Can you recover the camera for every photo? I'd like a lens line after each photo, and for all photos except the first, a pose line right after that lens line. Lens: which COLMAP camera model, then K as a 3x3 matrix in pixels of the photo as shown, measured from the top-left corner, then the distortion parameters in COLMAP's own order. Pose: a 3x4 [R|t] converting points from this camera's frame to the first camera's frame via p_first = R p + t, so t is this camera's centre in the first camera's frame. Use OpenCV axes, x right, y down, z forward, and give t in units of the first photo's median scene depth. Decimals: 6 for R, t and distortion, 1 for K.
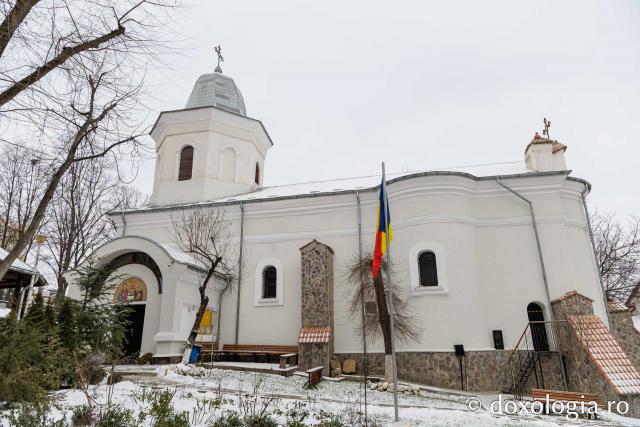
lens RADIAL K [[412.4, 0, 318.4], [0, 412.4, 213.5], [0, 0, 1]] dist [-0.005447, -0.003718]
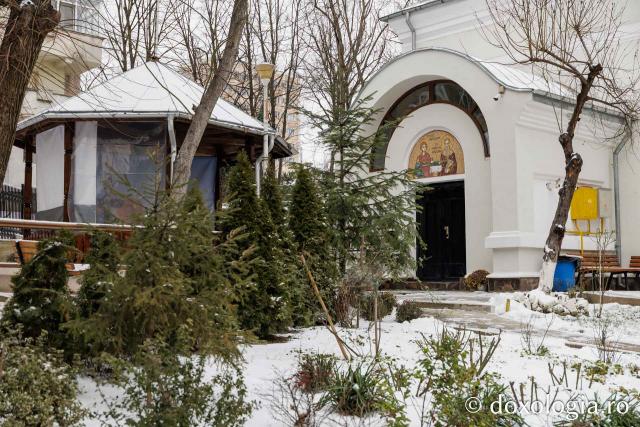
lens RADIAL K [[804.6, 0, 319.9], [0, 804.6, 214.5], [0, 0, 1]] dist [-0.036863, 0.000000]
pose [[0.820964, -0.024306, -0.570463, 0.003549], [0.163241, 0.967383, 0.193706, 0.045154], [0.547148, -0.252148, 0.798154, 0.106545]]
